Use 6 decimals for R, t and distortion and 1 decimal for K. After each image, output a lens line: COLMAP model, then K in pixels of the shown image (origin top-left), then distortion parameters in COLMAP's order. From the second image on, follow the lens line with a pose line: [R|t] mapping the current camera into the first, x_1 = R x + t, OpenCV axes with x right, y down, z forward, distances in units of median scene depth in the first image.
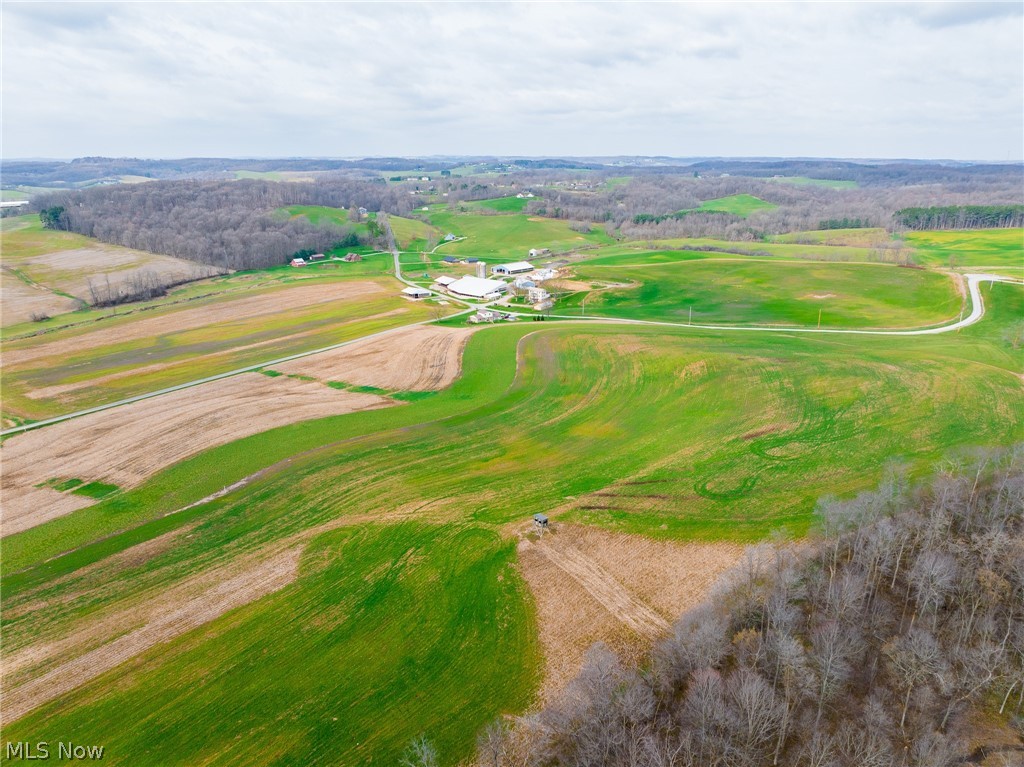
lens RADIAL K [[713.5, 0, 513.8], [0, 713.5, 383.5], [0, 0, 1]] dist [-0.032318, -0.003409]
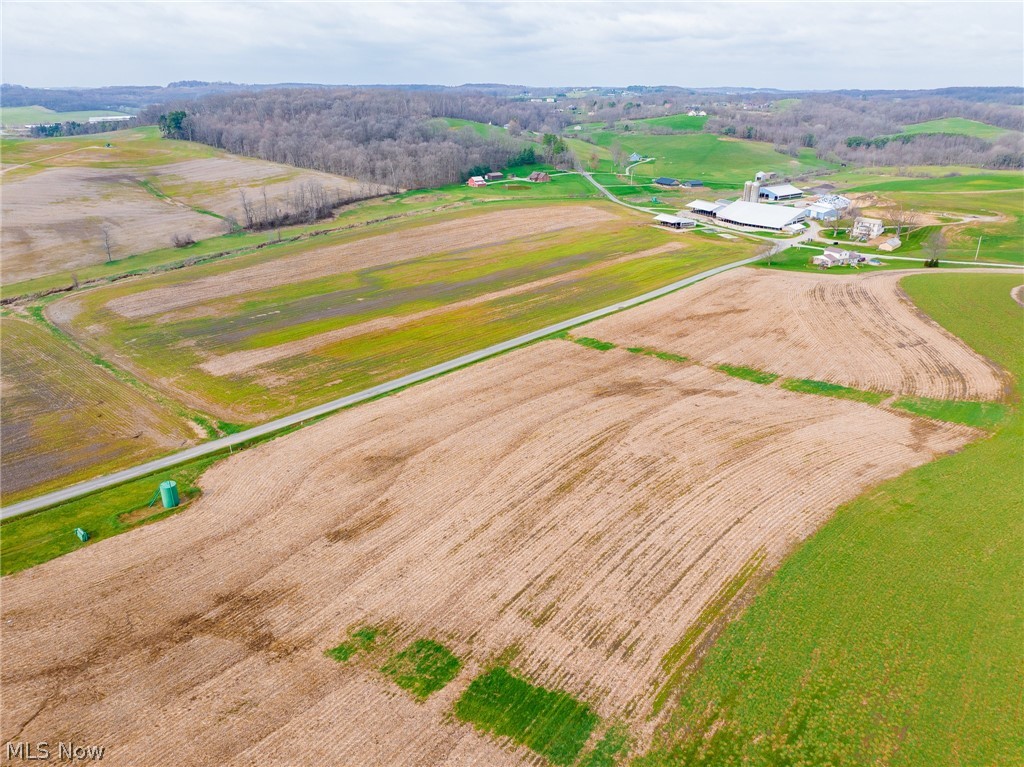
lens RADIAL K [[713.5, 0, 518.0], [0, 713.5, 387.5], [0, 0, 1]] dist [-0.032318, -0.003409]
pose [[0.994658, 0.043369, -0.093677, -0.230369], [-0.034933, 0.995339, 0.089884, -0.019340], [0.097139, -0.086131, 0.991537, 0.263358]]
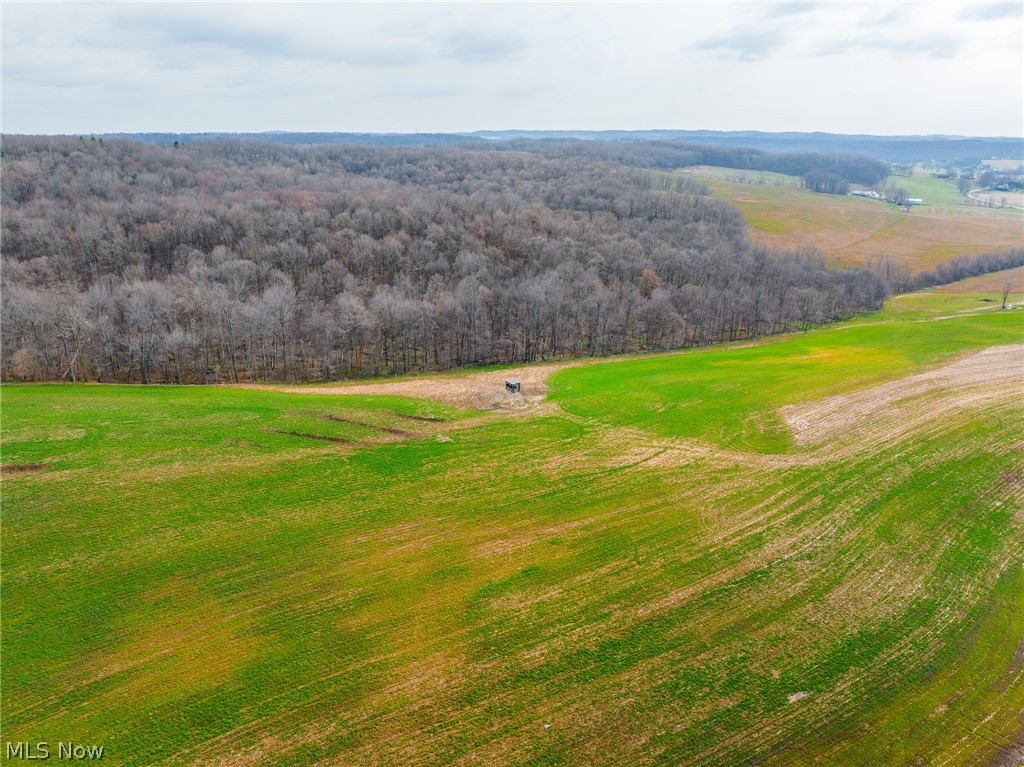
lens RADIAL K [[713.5, 0, 513.3], [0, 713.5, 382.5], [0, 0, 1]] dist [-0.032318, -0.003409]
pose [[-0.971890, -0.081501, 0.220879, -0.047329], [0.067784, 0.801583, 0.594028, -0.100790], [-0.225466, 0.592302, -0.773526, 0.508429]]
